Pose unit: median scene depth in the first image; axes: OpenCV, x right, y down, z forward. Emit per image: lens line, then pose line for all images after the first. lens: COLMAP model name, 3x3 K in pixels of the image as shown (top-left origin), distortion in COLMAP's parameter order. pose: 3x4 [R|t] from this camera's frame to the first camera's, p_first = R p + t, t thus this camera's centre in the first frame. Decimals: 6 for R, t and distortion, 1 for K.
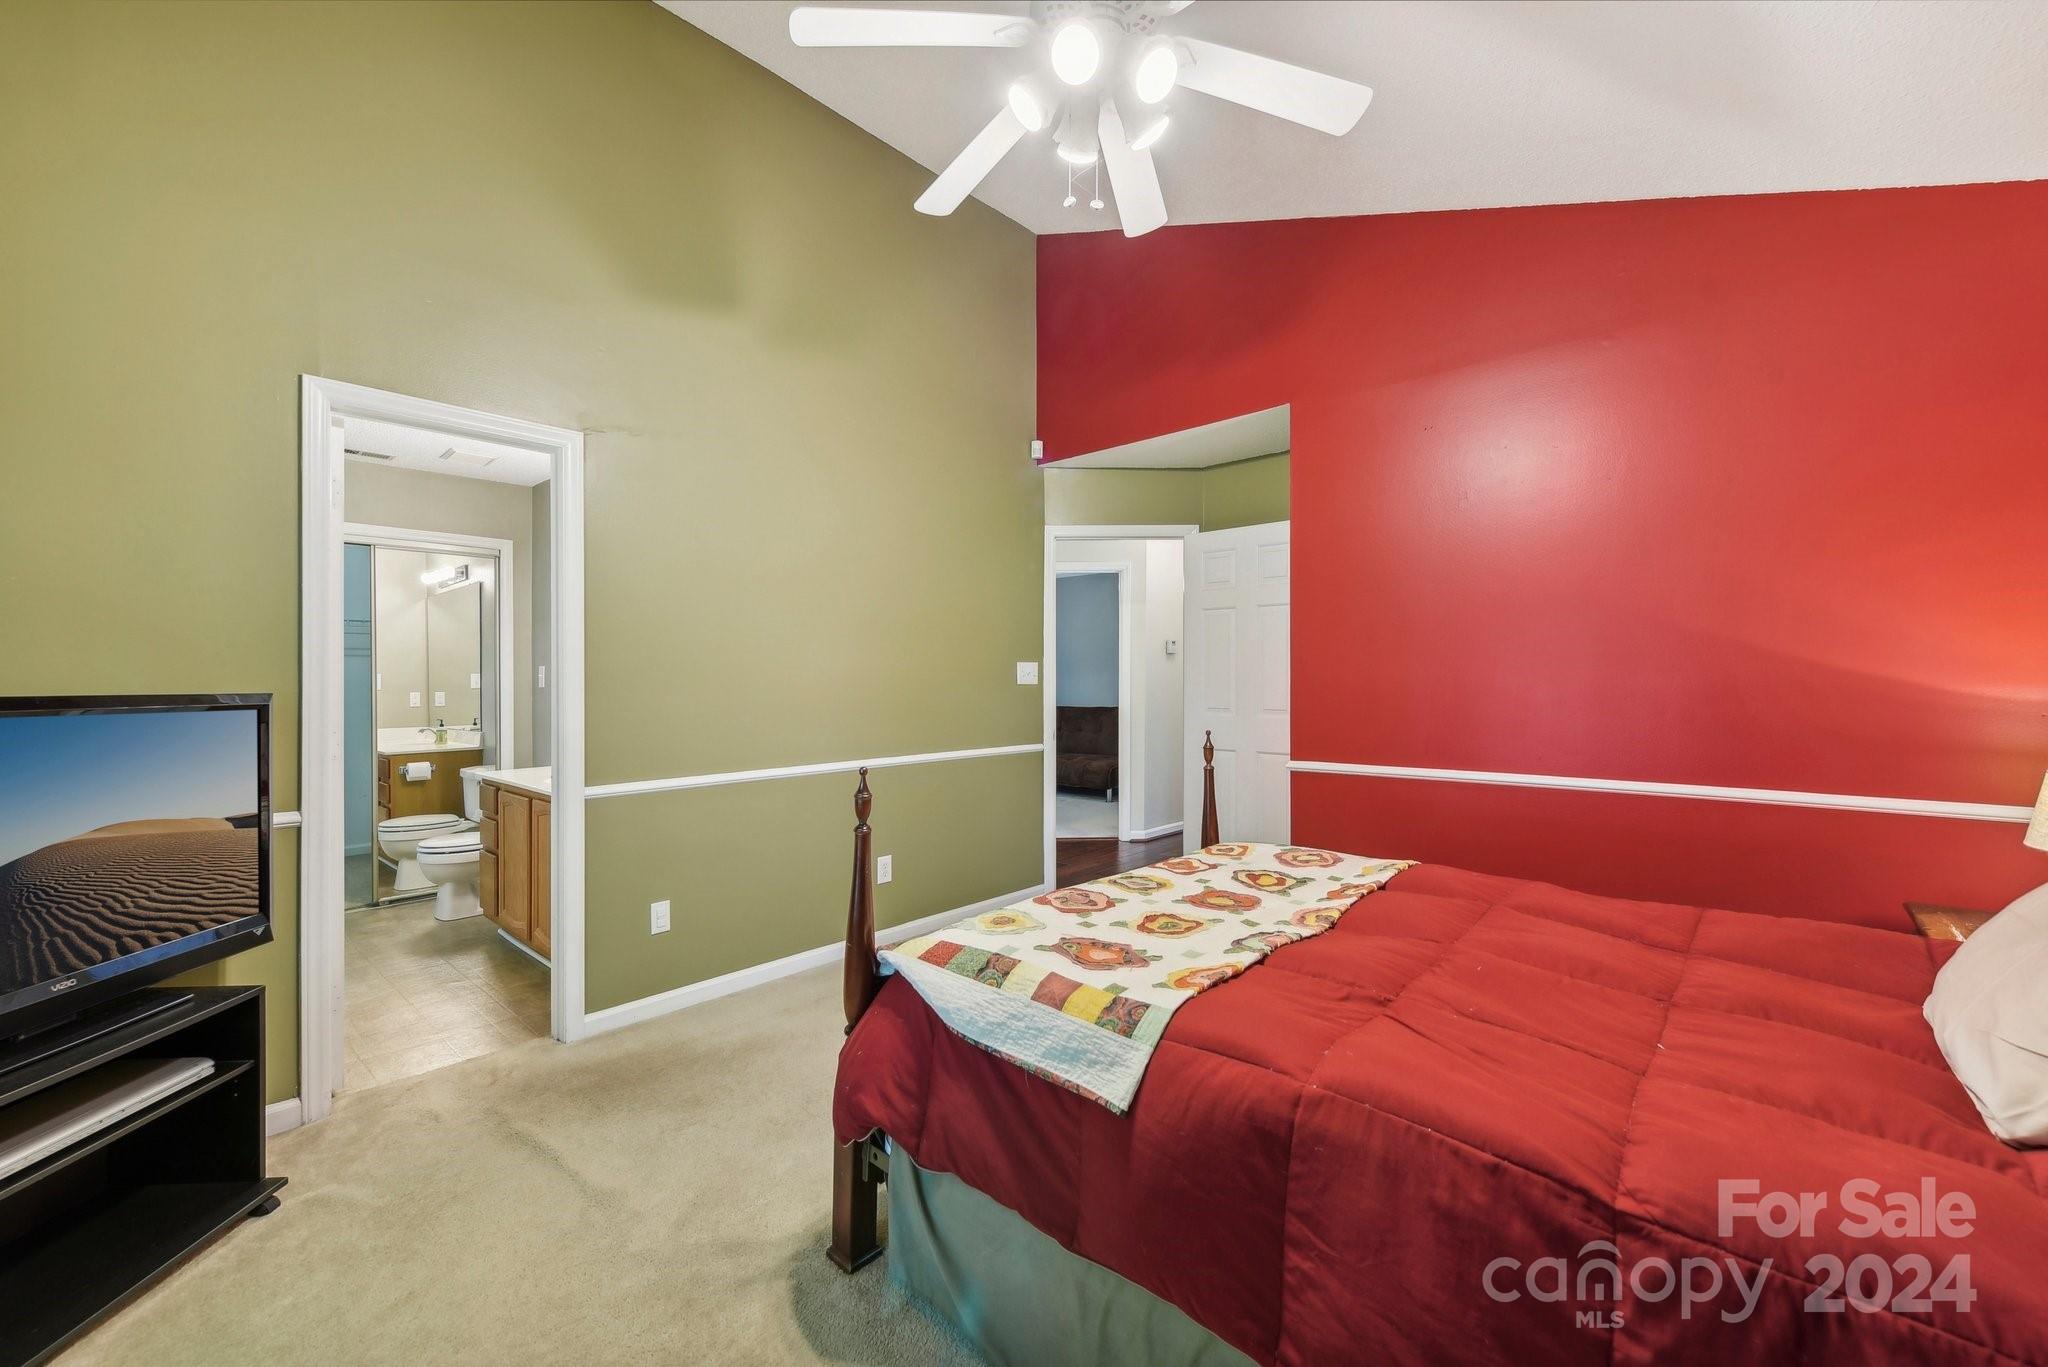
lens RADIAL K [[836.6, 0, 1028.2], [0, 836.6, 672.7], [0, 0, 1]] dist [0.001427, 0.000195]
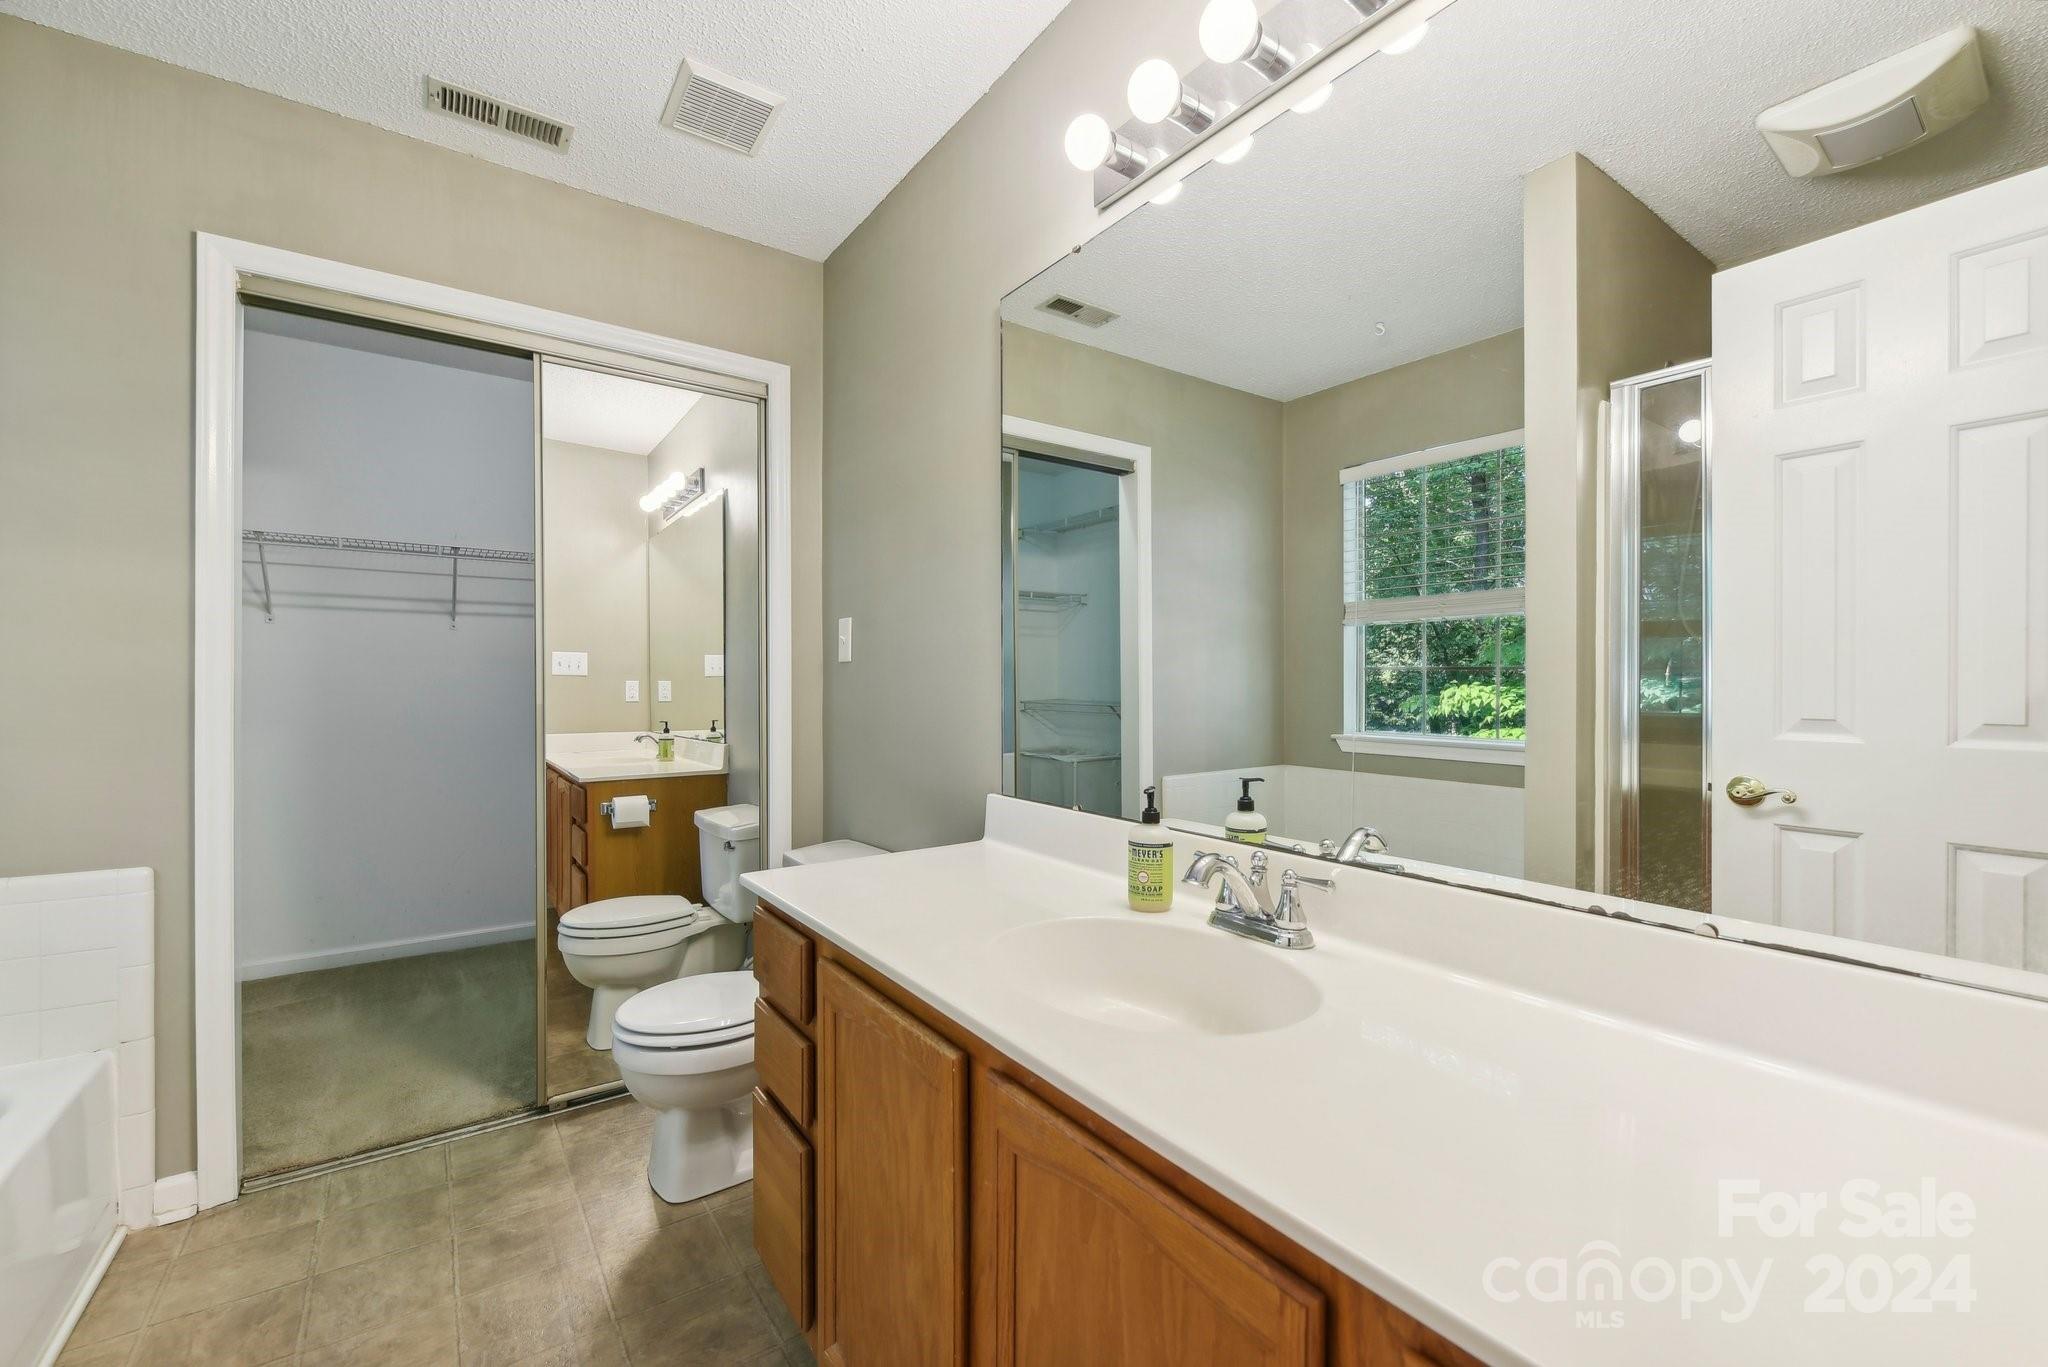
lens RADIAL K [[832.6, 0, 1011.0], [0, 832.6, 689.0], [0, 0, 1]] dist [-0.001003, -0.002271]
pose [[0.975335, 0.007048, -0.220617, -0.343133], [-0.004511, 0.999918, 0.012005, 0.025233], [0.220684, -0.010714, 0.975287, 0.494606]]
